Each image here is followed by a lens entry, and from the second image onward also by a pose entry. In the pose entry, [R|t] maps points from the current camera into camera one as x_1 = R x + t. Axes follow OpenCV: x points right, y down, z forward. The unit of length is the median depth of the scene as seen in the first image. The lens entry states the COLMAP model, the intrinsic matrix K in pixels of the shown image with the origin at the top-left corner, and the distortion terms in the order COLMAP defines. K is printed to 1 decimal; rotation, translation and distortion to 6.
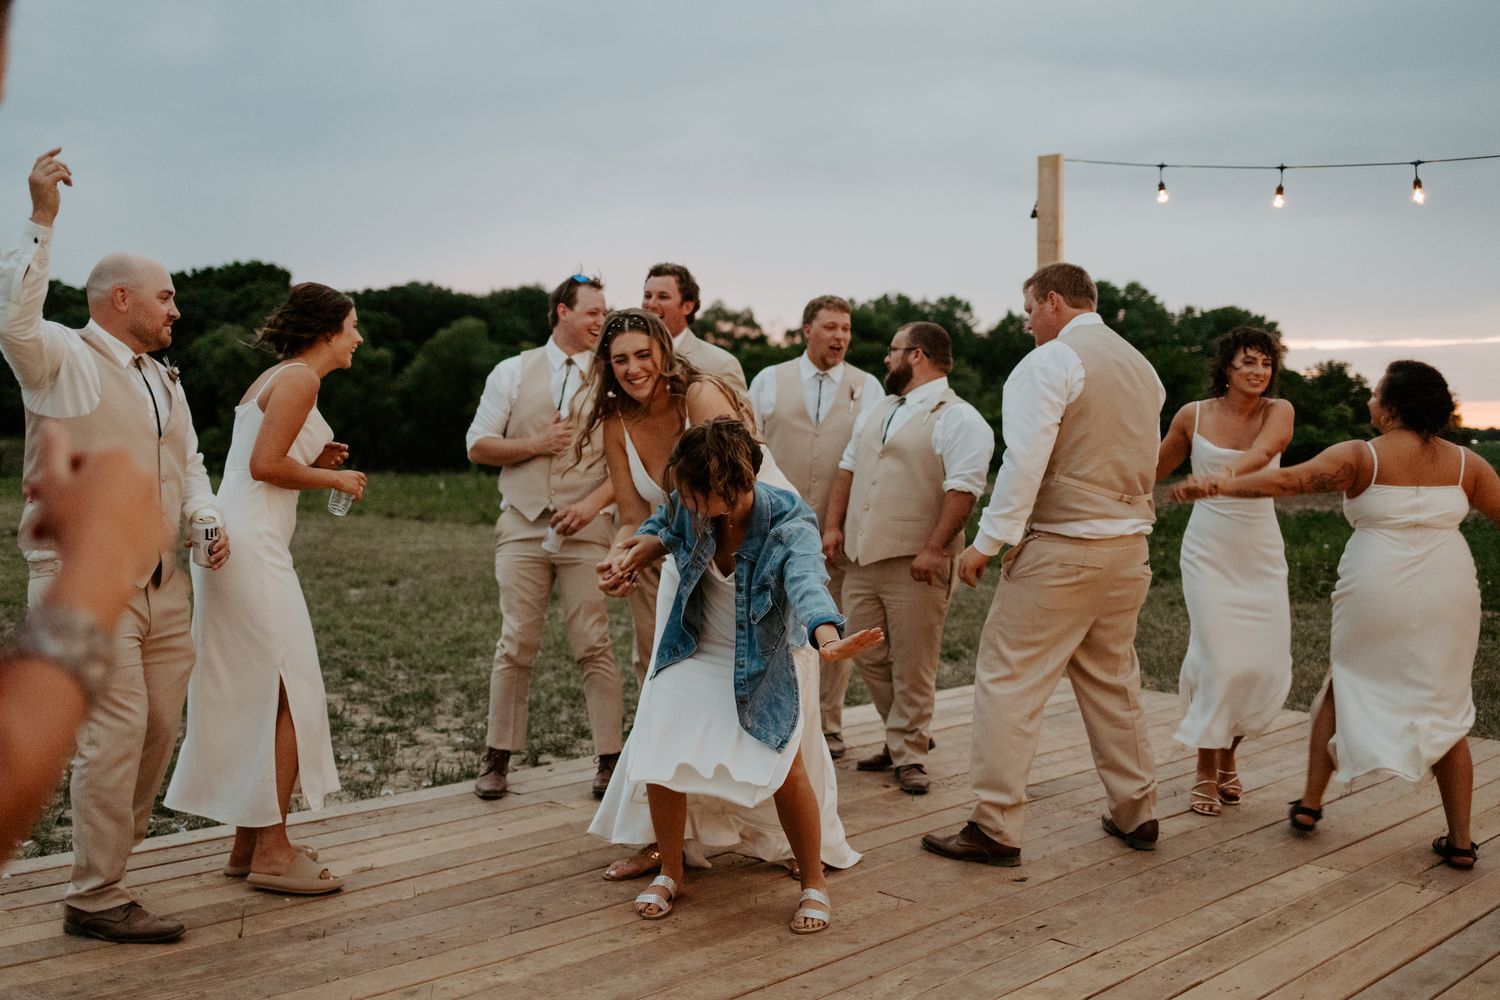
lens RADIAL K [[1503.4, 0, 698.8], [0, 1503.4, 458.5], [0, 0, 1]] dist [-0.009604, 0.000000]
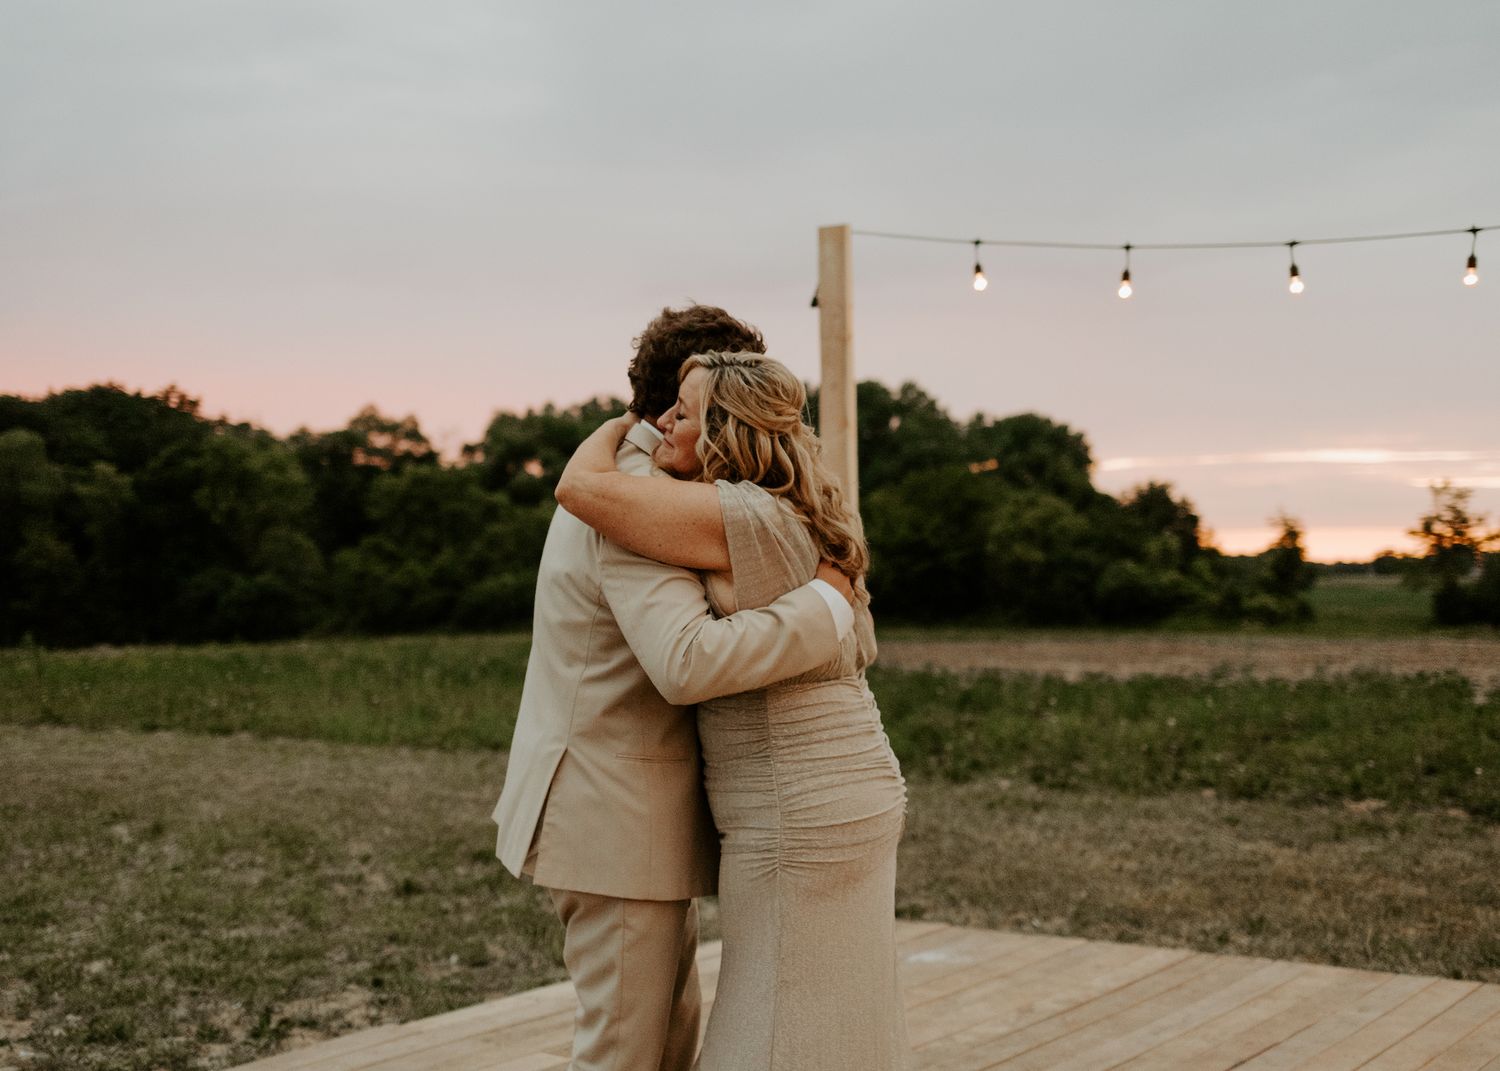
lens RADIAL K [[1988.3, 0, 726.6], [0, 1988.3, 527.6], [0, 0, 1]] dist [-0.001632, 0.000000]
pose [[0.981502, -0.012194, 0.191064, -0.007706], [0.020198, 0.998995, -0.040002, -0.005806], [-0.190385, 0.043121, 0.980762, 0.017199]]
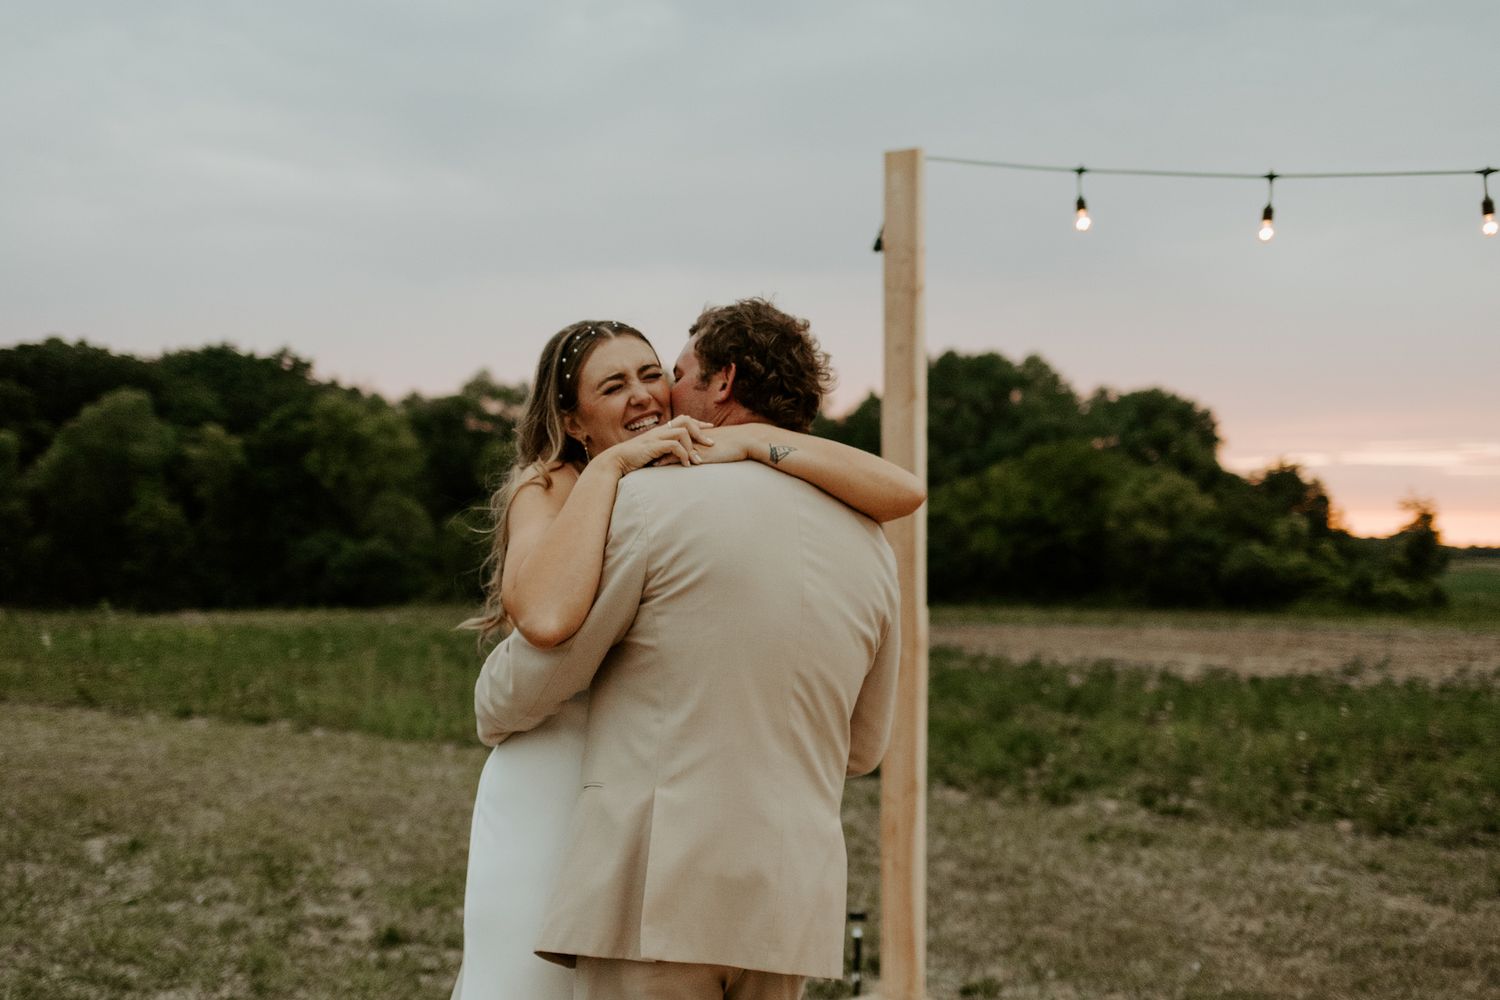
lens RADIAL K [[1942.1, 0, 760.6], [0, 1942.1, 549.5], [0, 0, 1]] dist [-0.010054, 0.000000]
pose [[0.989826, 0.000731, 0.142282, 0.035685], [0.001064, 0.999921, -0.012538, -0.016245], [-0.142280, 0.012562, 0.989747, 0.127091]]
